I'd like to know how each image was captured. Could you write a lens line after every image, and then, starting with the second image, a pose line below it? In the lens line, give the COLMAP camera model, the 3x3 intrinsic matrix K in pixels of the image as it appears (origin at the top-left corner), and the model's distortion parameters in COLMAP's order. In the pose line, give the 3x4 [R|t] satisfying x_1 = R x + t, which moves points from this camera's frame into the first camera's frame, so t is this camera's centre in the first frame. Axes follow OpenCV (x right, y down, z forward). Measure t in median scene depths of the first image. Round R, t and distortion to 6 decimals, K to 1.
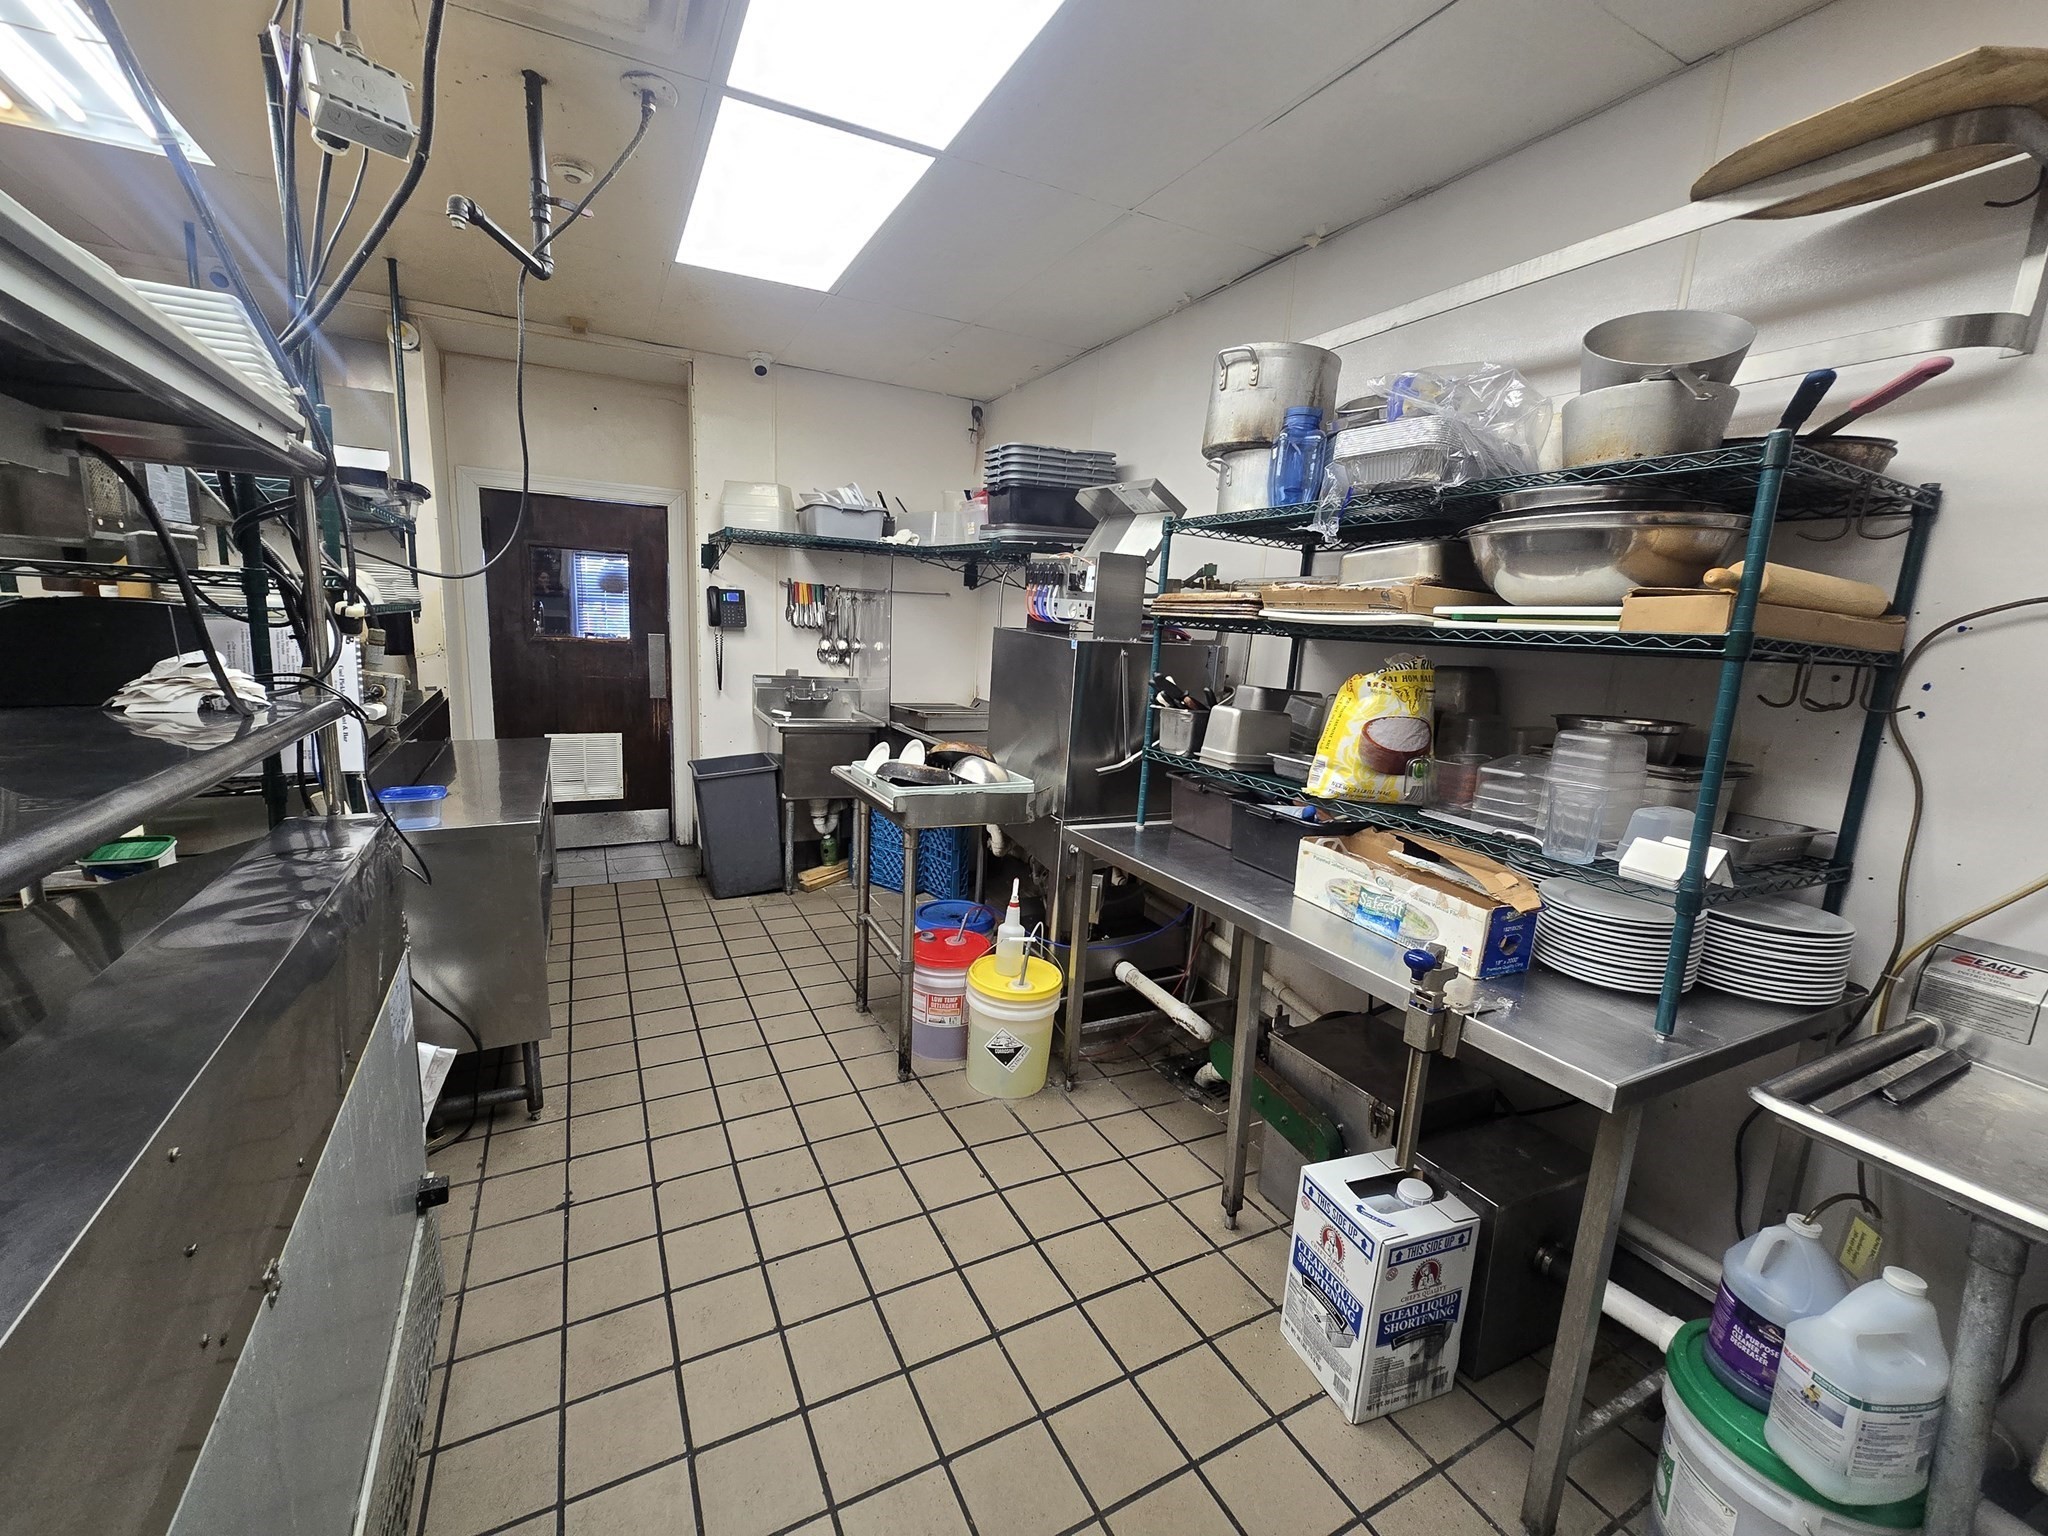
lens RADIAL K [[829.1, 0, 1027.9], [0, 829.1, 764.2], [0, 0, 1]] dist [-0.003053, 0.001178]
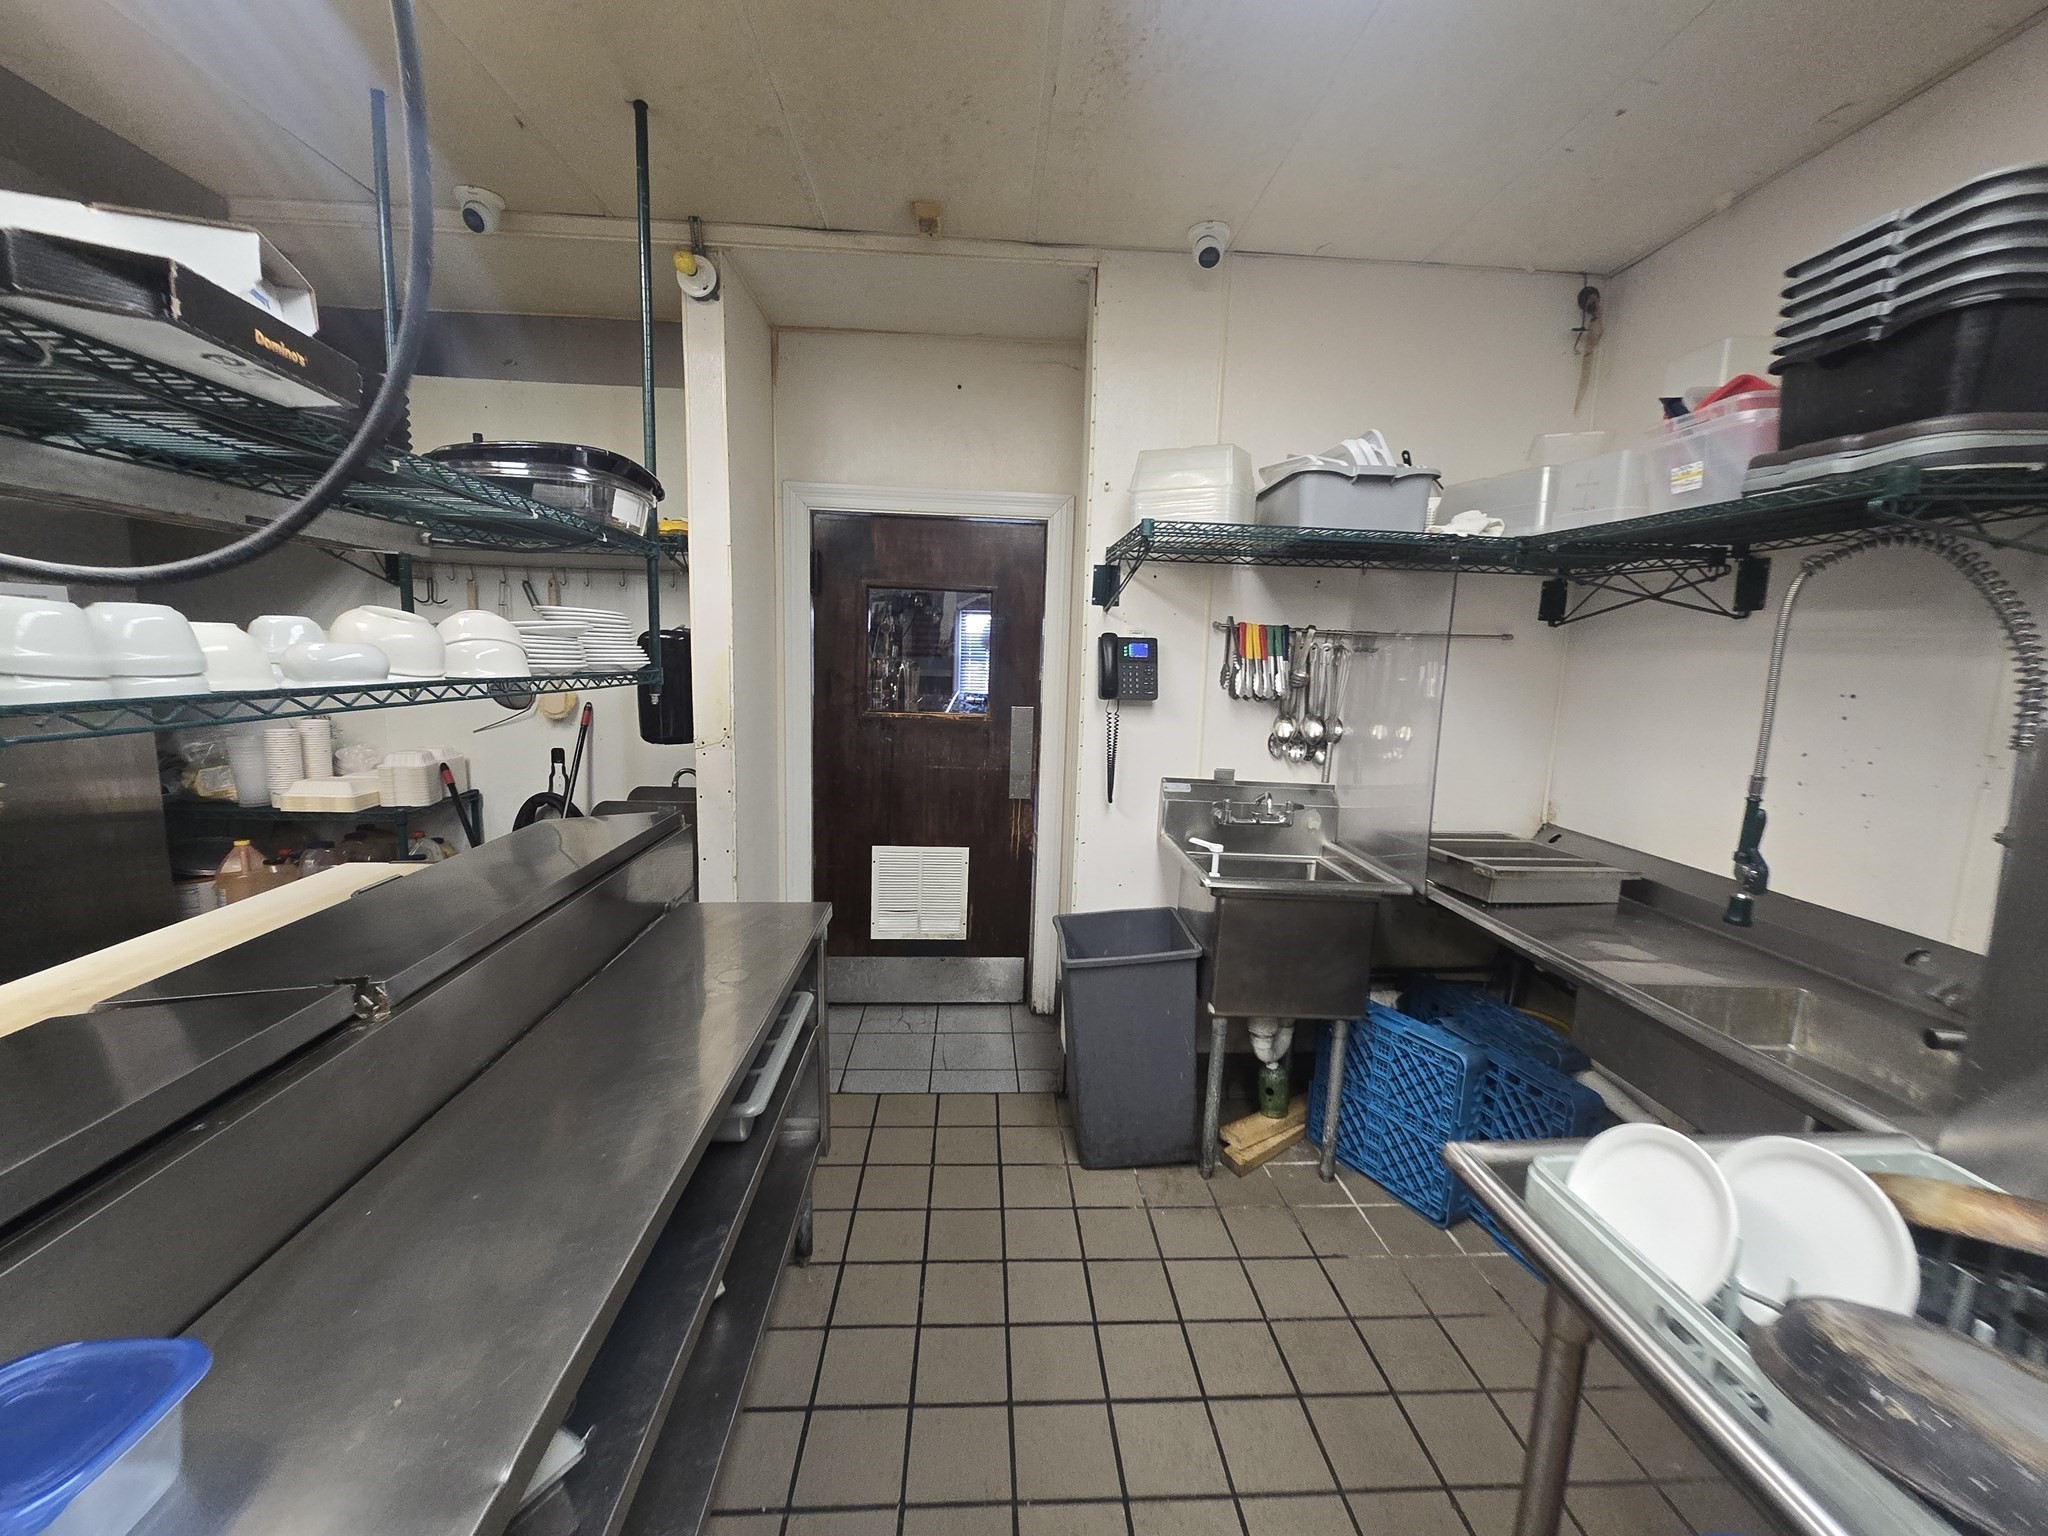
lens RADIAL K [[829.1, 0, 1023.4], [0, 829.1, 774.8], [0, 0, 1]] dist [-0.003053, 0.001178]
pose [[0.907336, 0.037138, -0.418762, -0.171289], [-0.059265, 0.997442, -0.039952, -0.080392], [0.416208, 0.061068, 0.907217, 0.413379]]
